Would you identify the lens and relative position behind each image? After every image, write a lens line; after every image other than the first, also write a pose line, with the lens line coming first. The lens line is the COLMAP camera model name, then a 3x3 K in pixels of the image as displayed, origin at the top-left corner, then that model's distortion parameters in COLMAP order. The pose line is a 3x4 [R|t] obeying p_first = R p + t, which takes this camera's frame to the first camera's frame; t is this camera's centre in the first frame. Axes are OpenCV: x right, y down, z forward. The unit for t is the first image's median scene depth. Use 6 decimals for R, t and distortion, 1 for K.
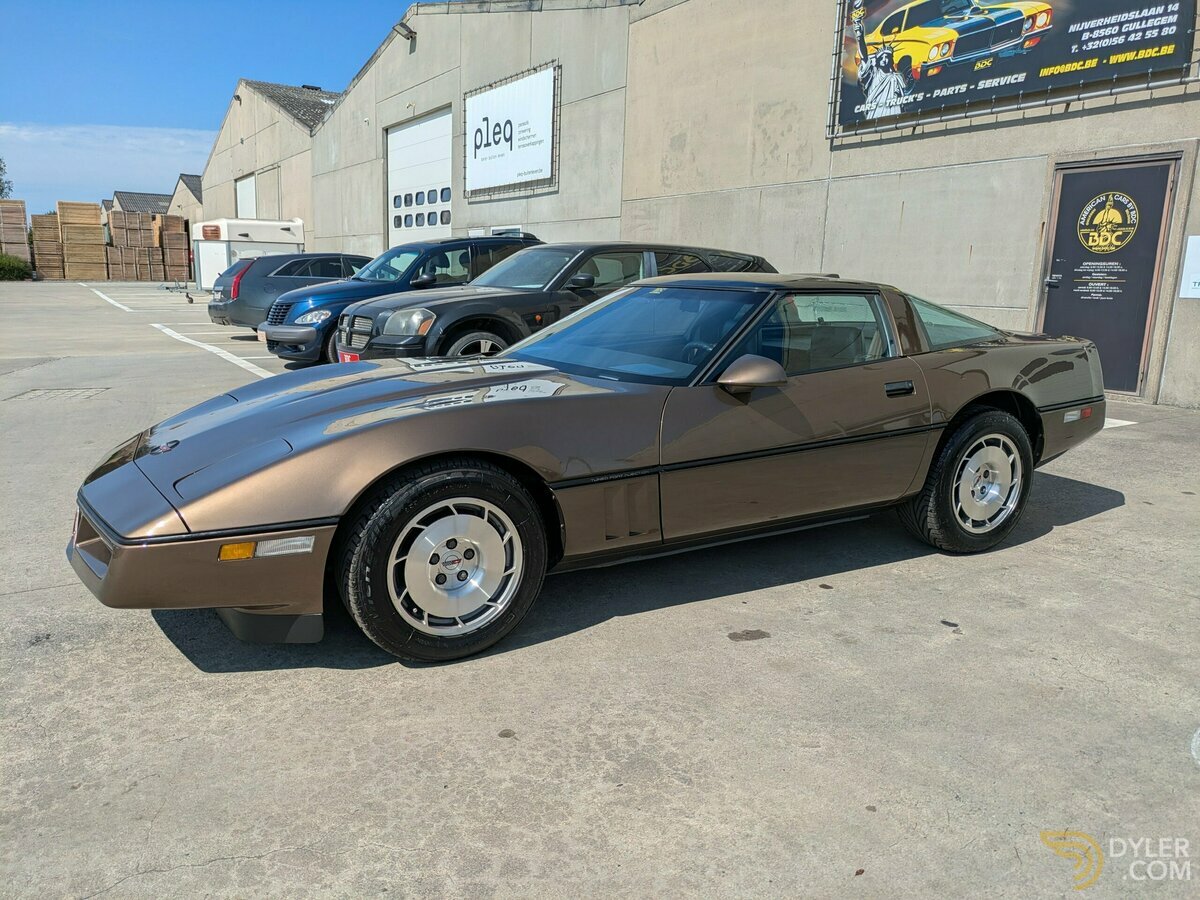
lens RADIAL K [[893.0, 0, 585.9], [0, 893.0, 441.3], [0, 0, 1]] dist [0.043398, -0.043472]
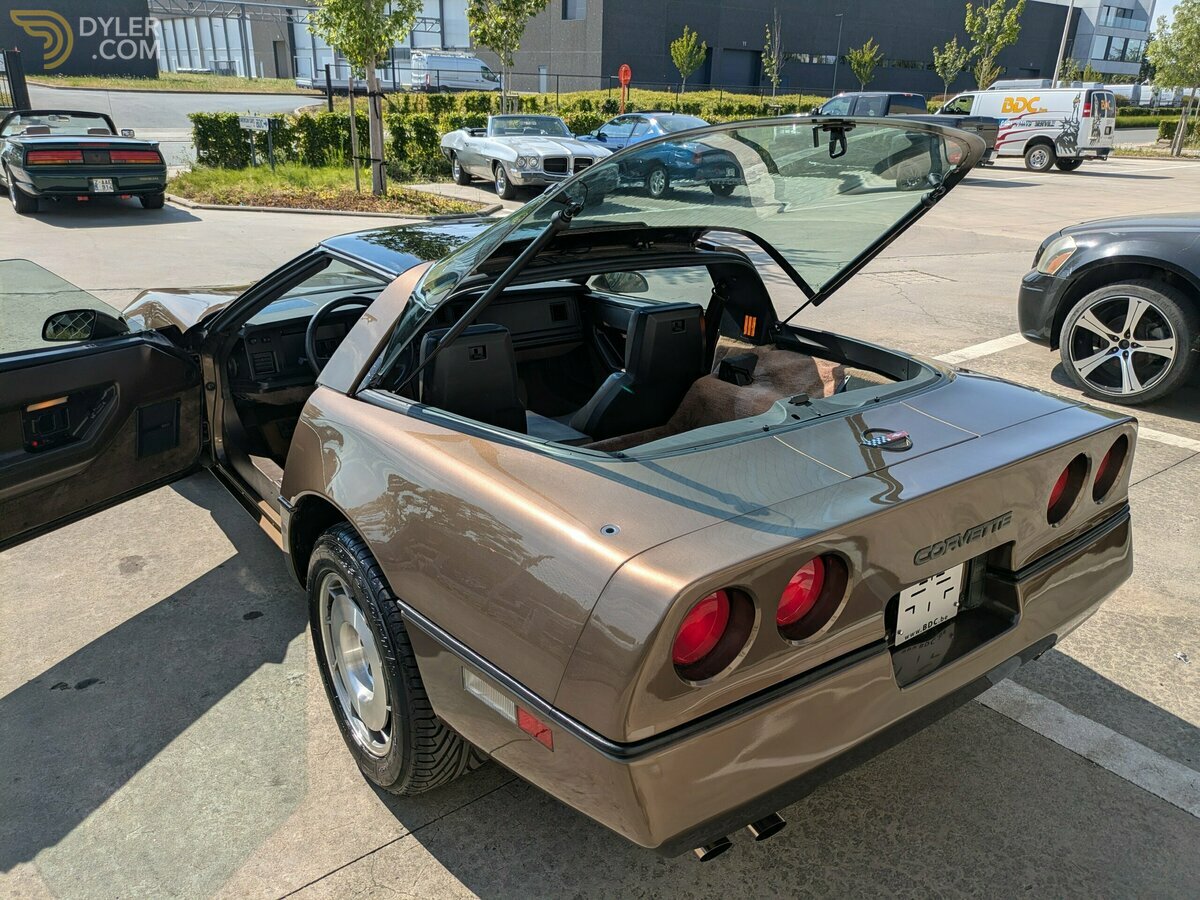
lens RADIAL K [[893.0, 0, 612.7], [0, 893.0, 461.3], [0, 0, 1]] dist [0.043398, -0.043472]
pose [[0.136717, 0.356393, -0.924279, 0.427451], [-0.203428, 0.923256, 0.325908, -0.126297], [0.969498, 0.143467, 0.198725, 0.475180]]
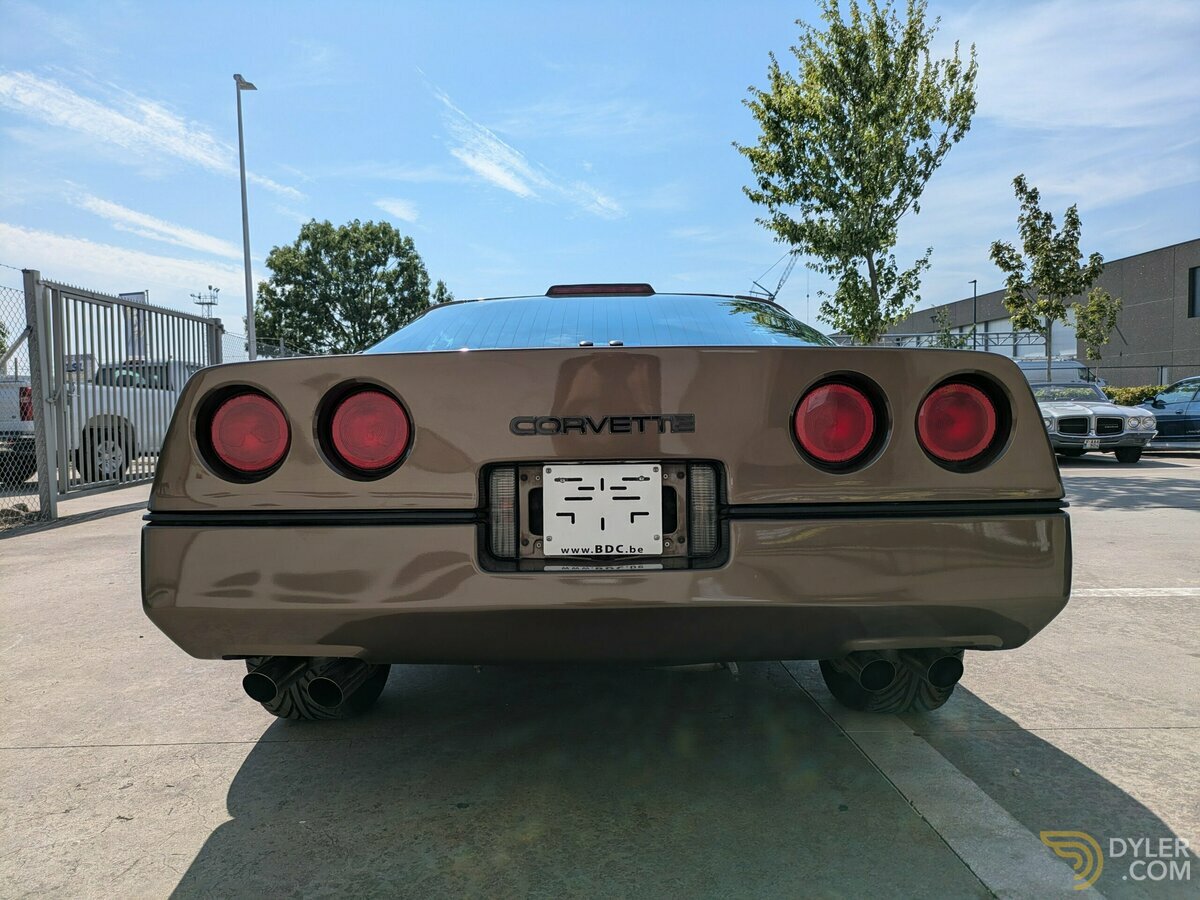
lens RADIAL K [[893.0, 0, 587.6], [0, 893.0, 456.0], [0, 0, 1]] dist [0.043398, -0.043472]
pose [[-0.500381, 0.027034, -0.865383, 0.412143], [-0.150190, 0.981649, 0.117508, -0.073747], [0.852679, 0.188770, -0.487138, 0.684352]]
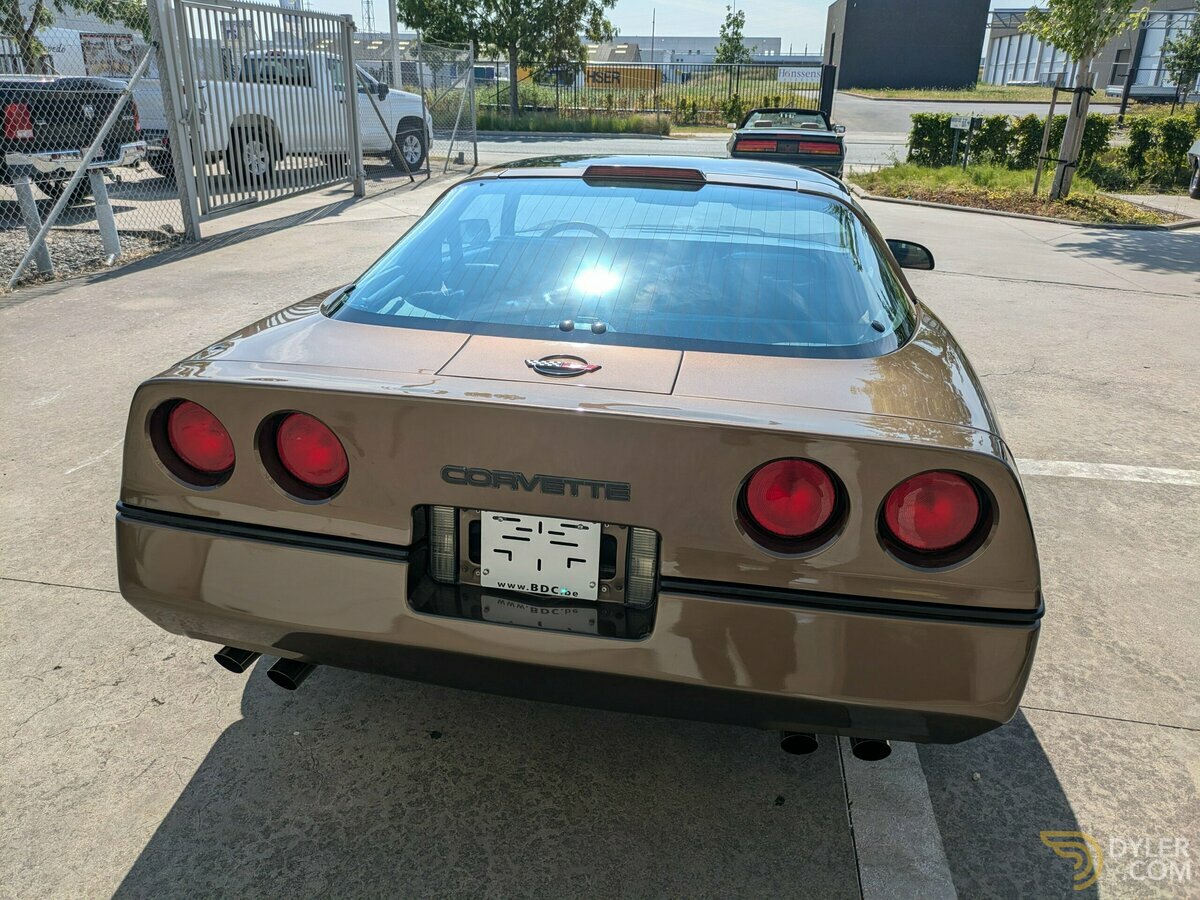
lens RADIAL K [[893.0, 0, 588.1], [0, 893.0, 436.8], [0, 0, 1]] dist [0.043398, -0.043472]
pose [[-0.646355, 0.242715, -0.723404, 0.369223], [-0.173450, 0.876505, 0.449059, -0.146062], [0.743061, 0.415727, -0.524435, 0.691741]]
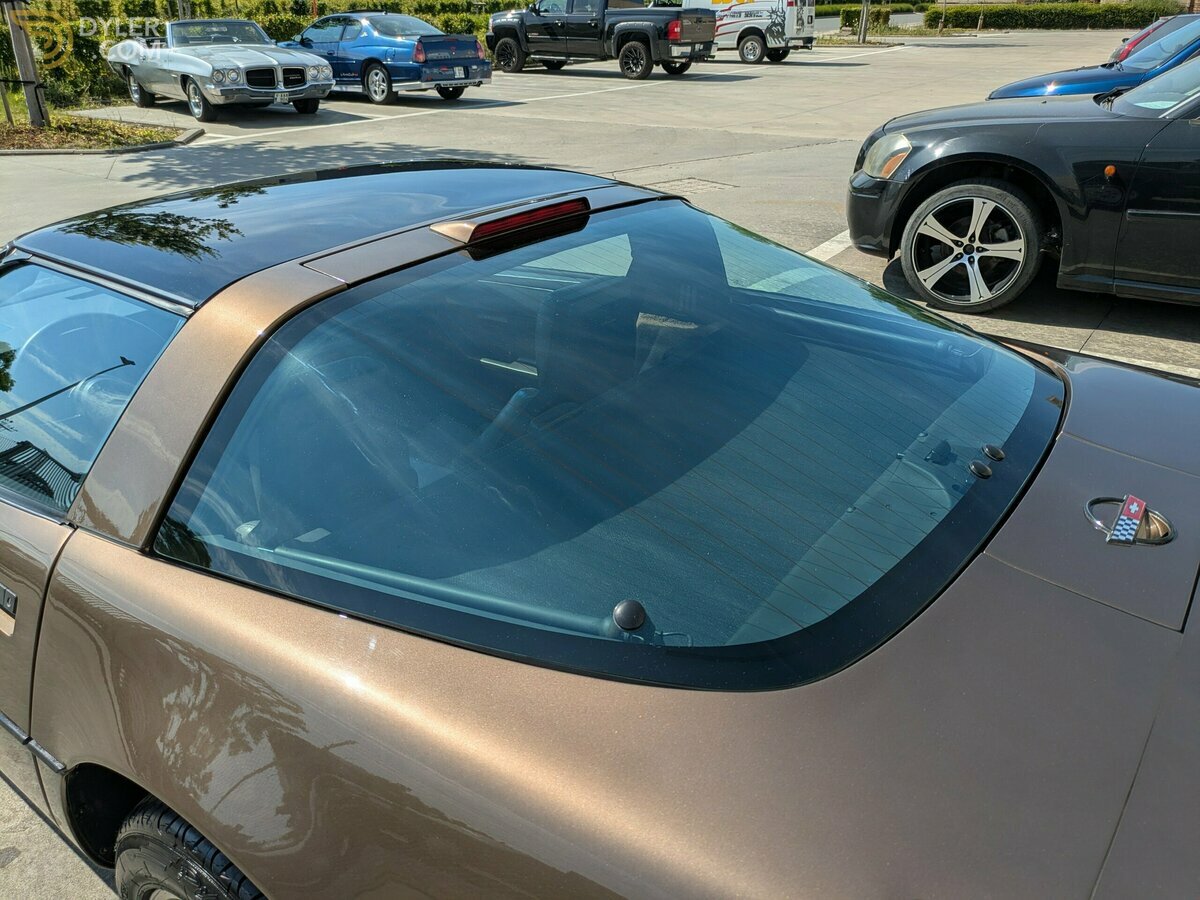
lens RADIAL K [[893.0, 0, 591.7], [0, 893.0, 452.4], [0, 0, 1]] dist [0.043398, -0.043472]
pose [[0.412946, 0.391568, -0.822283, 0.306996], [-0.160267, 0.920012, 0.357620, -0.118434], [0.896543, -0.015893, 0.442671, 0.450513]]
